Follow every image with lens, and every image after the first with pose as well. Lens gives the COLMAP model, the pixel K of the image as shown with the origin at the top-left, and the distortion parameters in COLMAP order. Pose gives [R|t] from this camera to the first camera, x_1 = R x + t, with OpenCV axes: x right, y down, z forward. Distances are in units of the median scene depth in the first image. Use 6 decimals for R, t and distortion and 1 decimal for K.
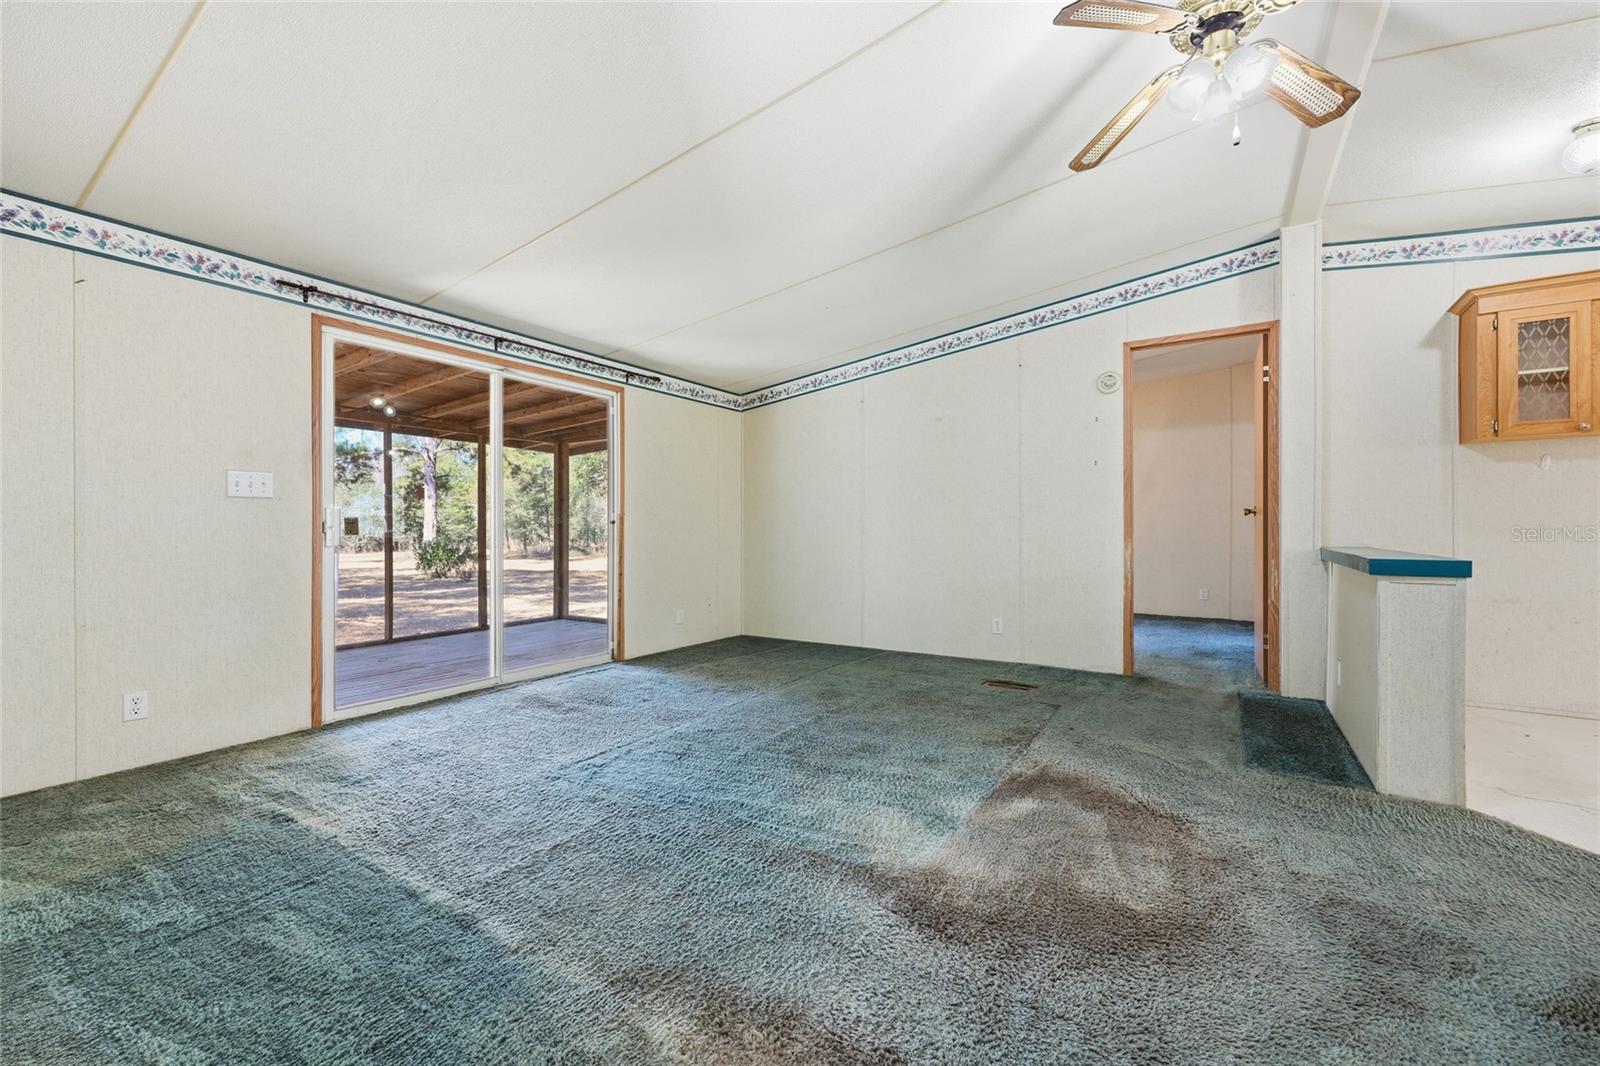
lens RADIAL K [[656.1, 0, 805.0], [0, 656.1, 529.1], [0, 0, 1]] dist [-0.002236, 0.000353]
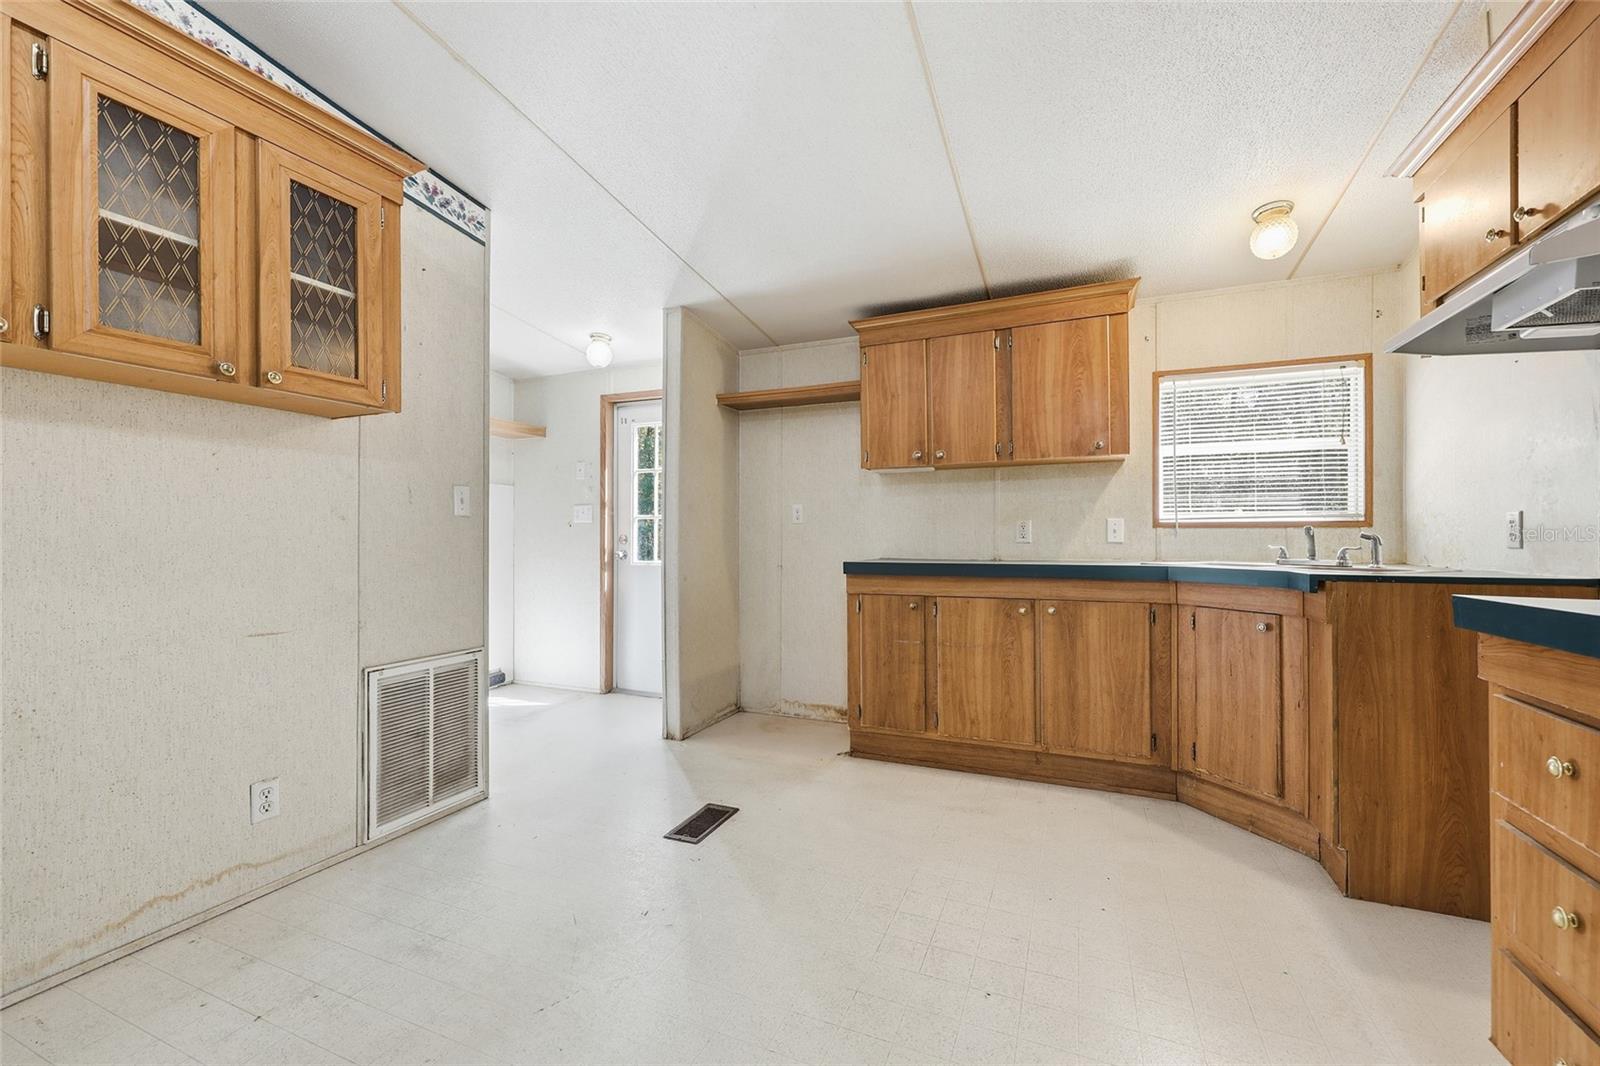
lens RADIAL K [[656.1, 0, 790.0], [0, 656.1, 541.2], [0, 0, 1]] dist [-0.002236, 0.000353]
pose [[-0.150990, 0.001554, 0.988534, 0.547713], [0.004051, 0.999991, -0.000953, -0.020574], [-0.988527, 0.003861, -0.150995, 0.564096]]
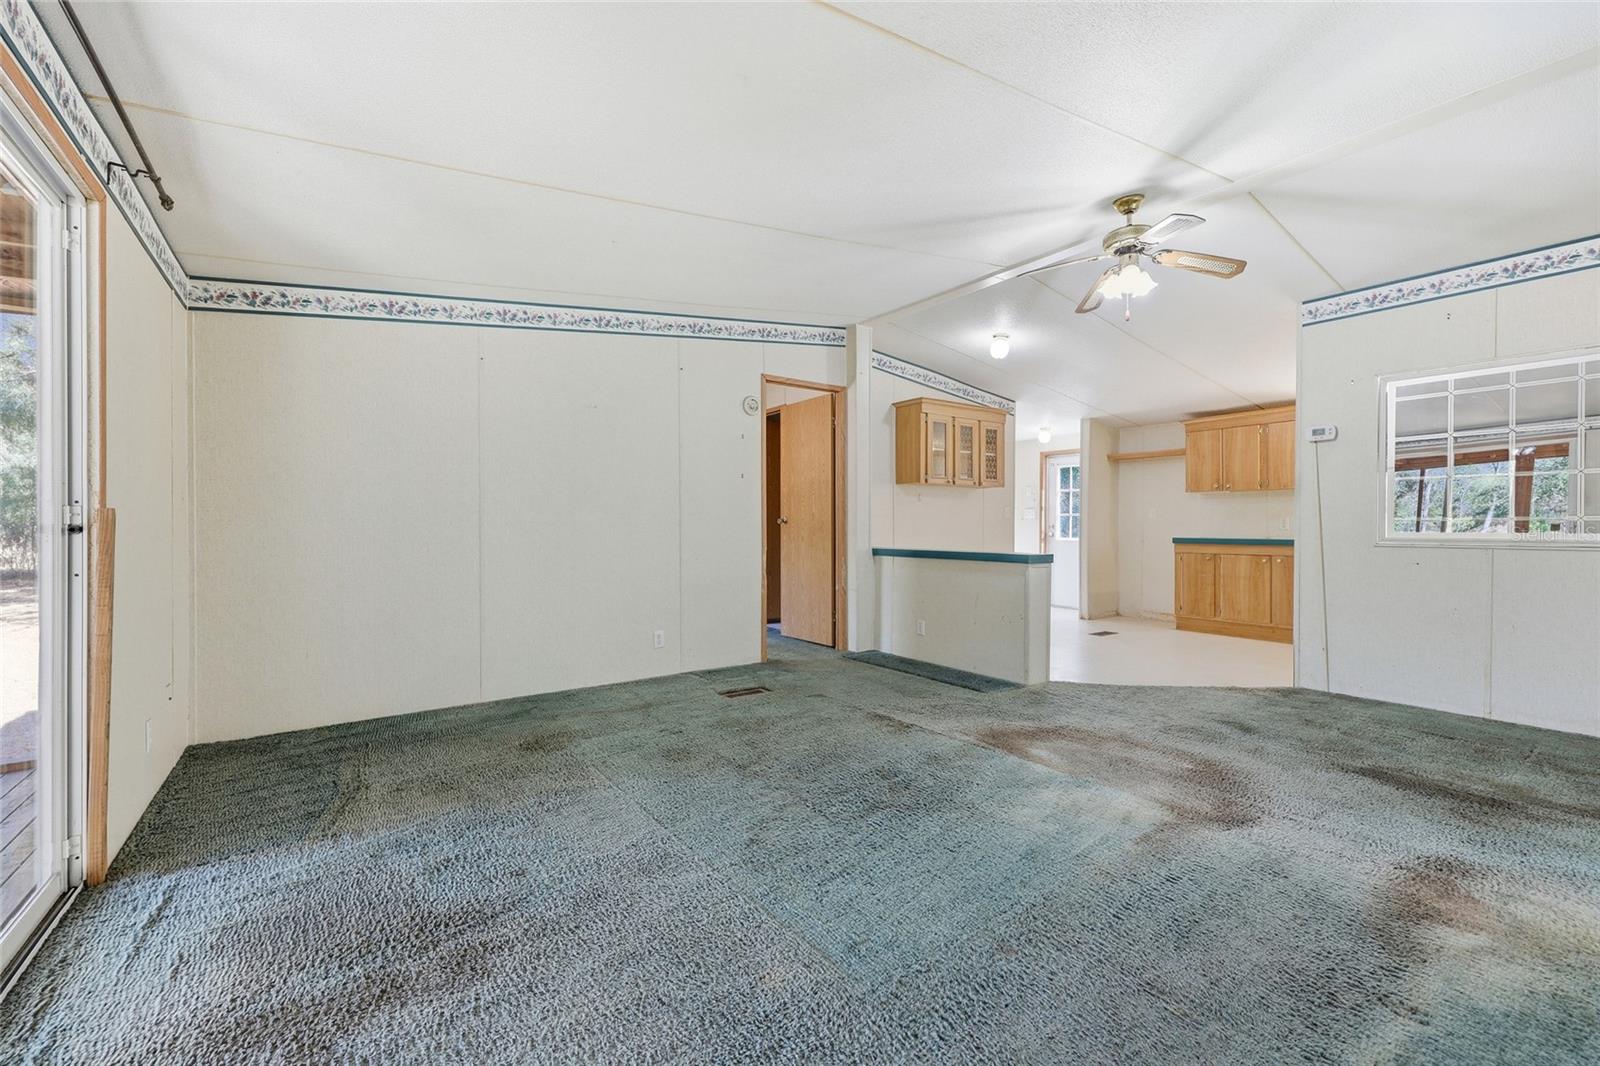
lens RADIAL K [[656.1, 0, 802.2], [0, 656.1, 529.2], [0, 0, 1]] dist [-0.002236, 0.000353]
pose [[0.360566, -0.000750, 0.932733, -0.728511], [-0.002278, 0.999996, 0.001685, -0.018239], [-0.932731, -0.002732, 0.360563, 0.673672]]
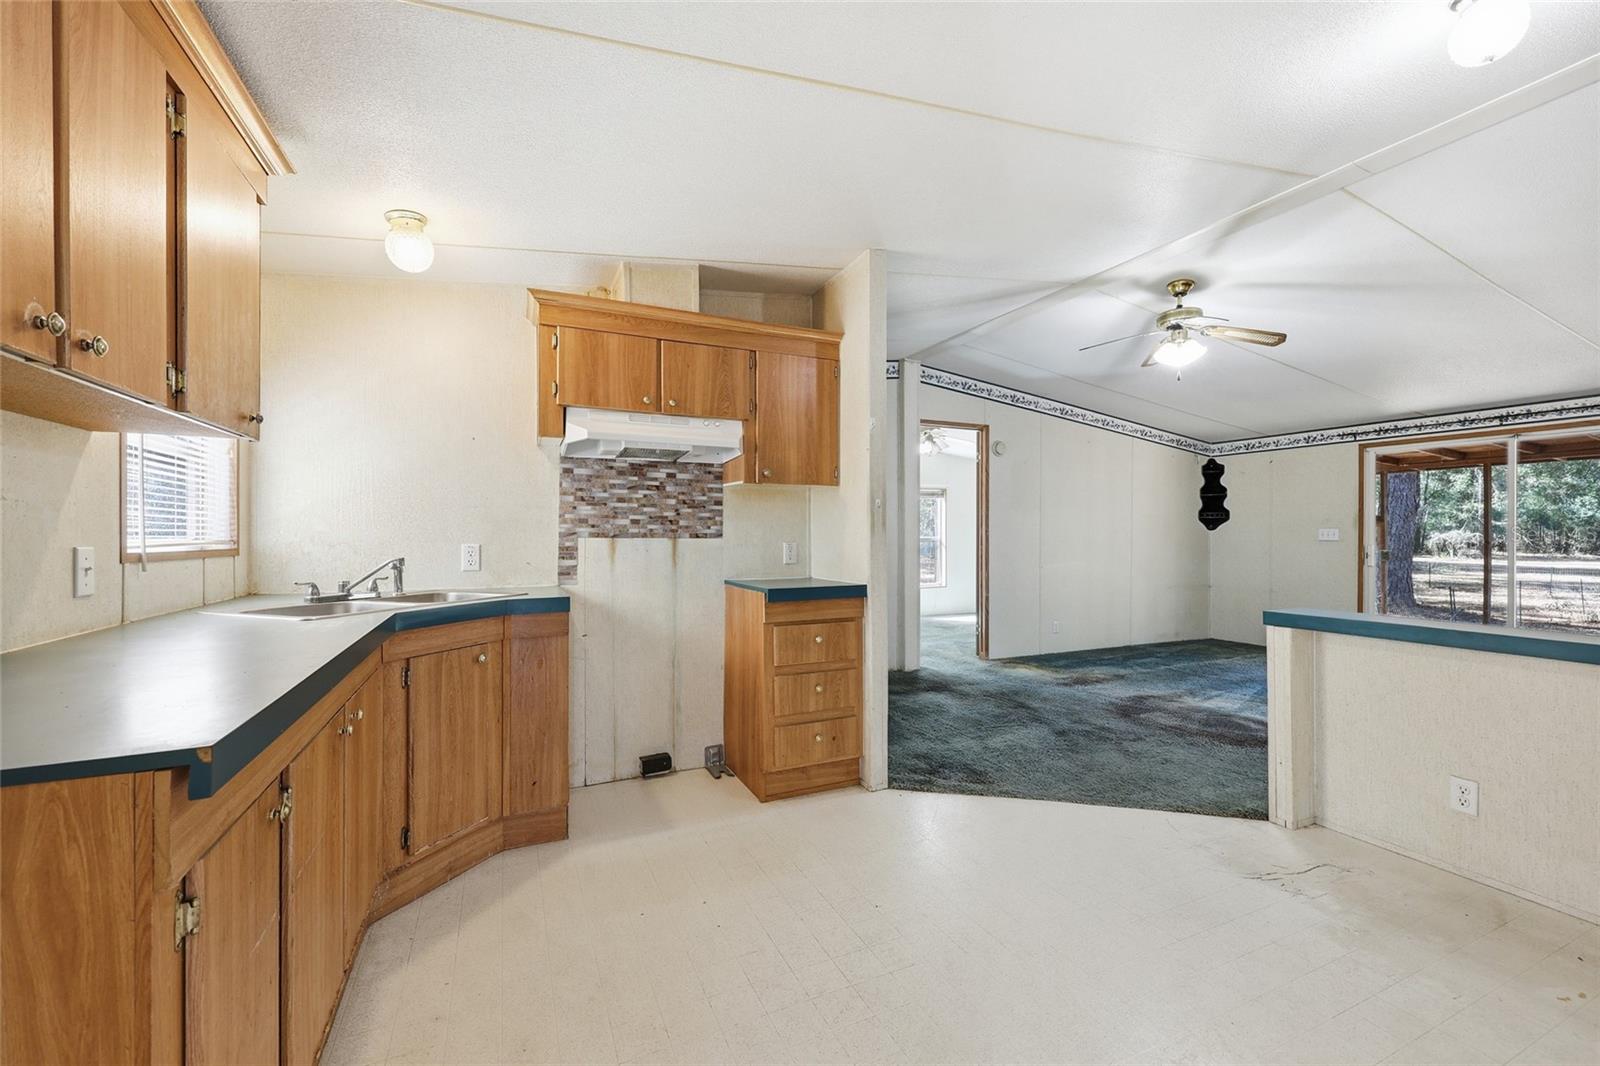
lens RADIAL K [[656.1, 0, 797.5], [0, 656.1, 534.3], [0, 0, 1]] dist [-0.002236, 0.000353]
pose [[-0.538115, 0.001724, -0.842870, 1.755078], [0.001512, 0.999998, 0.001080, -0.070242], [0.842870, -0.000693, -0.538117, 0.644807]]
